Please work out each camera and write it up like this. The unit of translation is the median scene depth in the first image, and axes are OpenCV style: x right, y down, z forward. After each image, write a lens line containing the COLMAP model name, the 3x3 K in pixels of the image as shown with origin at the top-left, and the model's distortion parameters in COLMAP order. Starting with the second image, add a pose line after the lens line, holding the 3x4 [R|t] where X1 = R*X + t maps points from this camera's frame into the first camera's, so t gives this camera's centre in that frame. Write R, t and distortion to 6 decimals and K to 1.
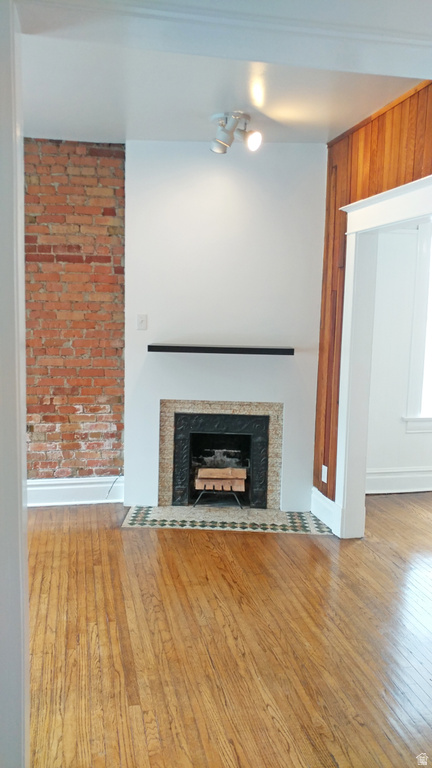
lens RADIAL K [[625.3, 0, 202.0], [0, 625.3, 382.4], [0, 0, 1]] dist [0.167982, -0.511536]
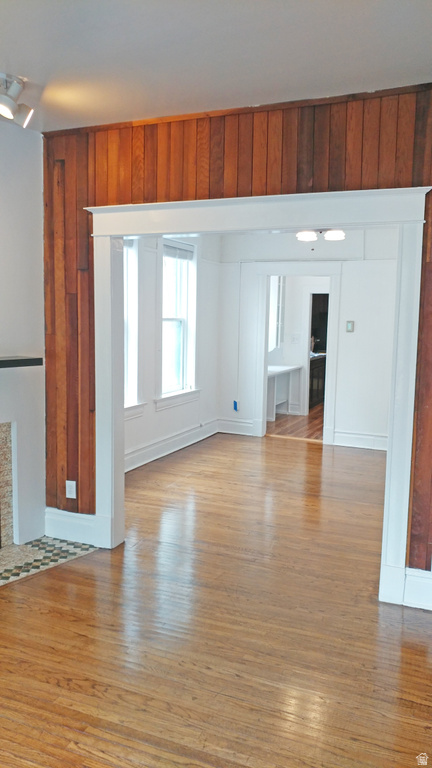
lens RADIAL K [[635.9, 0, 205.5], [0, 635.9, 380.5], [0, 0, 1]] dist [-0.026367, 0.064773]
pose [[0.577066, -0.100844, 0.810447, -0.415441], [0.096549, 0.993812, 0.054914, -0.045540], [-0.810970, 0.046558, 0.583232, 0.268990]]
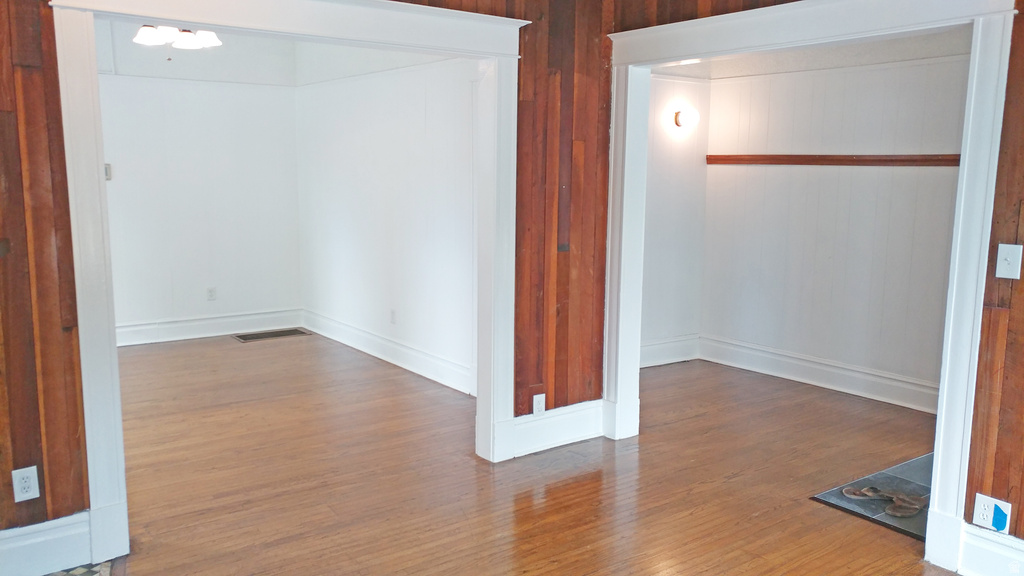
lens RADIAL K [[811.0, 0, 512.0], [0, 811.0, 288.0], [0, 0, 1]] dist [-0.007600, -0.007882]
pose [[-0.431865, -0.157632, 0.888057, -0.486124], [0.087784, 0.972589, 0.215326, -0.102937], [-0.897656, 0.170949, -0.406189, 0.845752]]
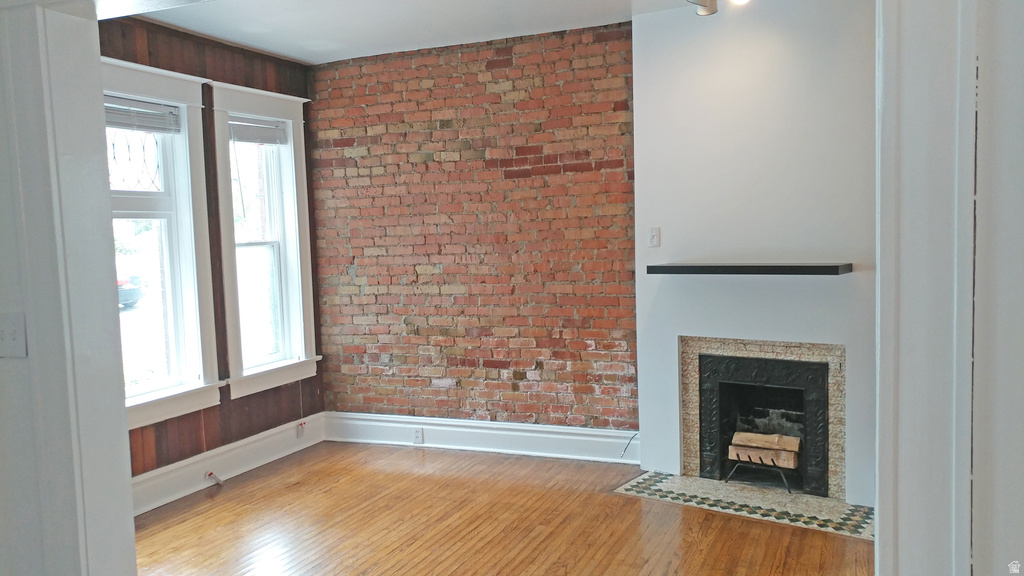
lens RADIAL K [[831.7, 0, 514.8], [0, 831.7, 295.5], [0, 0, 1]] dist [0.262535, -0.843923]
pose [[0.826109, -0.003933, -0.563497, 0.350184], [-0.017353, 0.999324, -0.032415, 0.014447], [0.563244, 0.036557, 0.825482, 0.025940]]
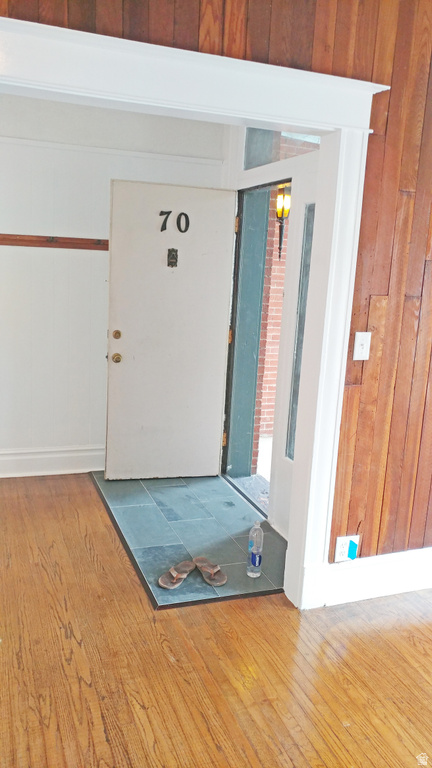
lens RADIAL K [[634.5, 0, 216.0], [0, 634.5, 384.0], [0, 0, 1]] dist [0.010103, 0.004293]
pose [[-0.985644, -0.043750, -0.163072, 0.103858], [-0.092370, 0.948212, 0.303911, -0.089185], [0.141331, 0.314611, -0.938640, 0.793522]]
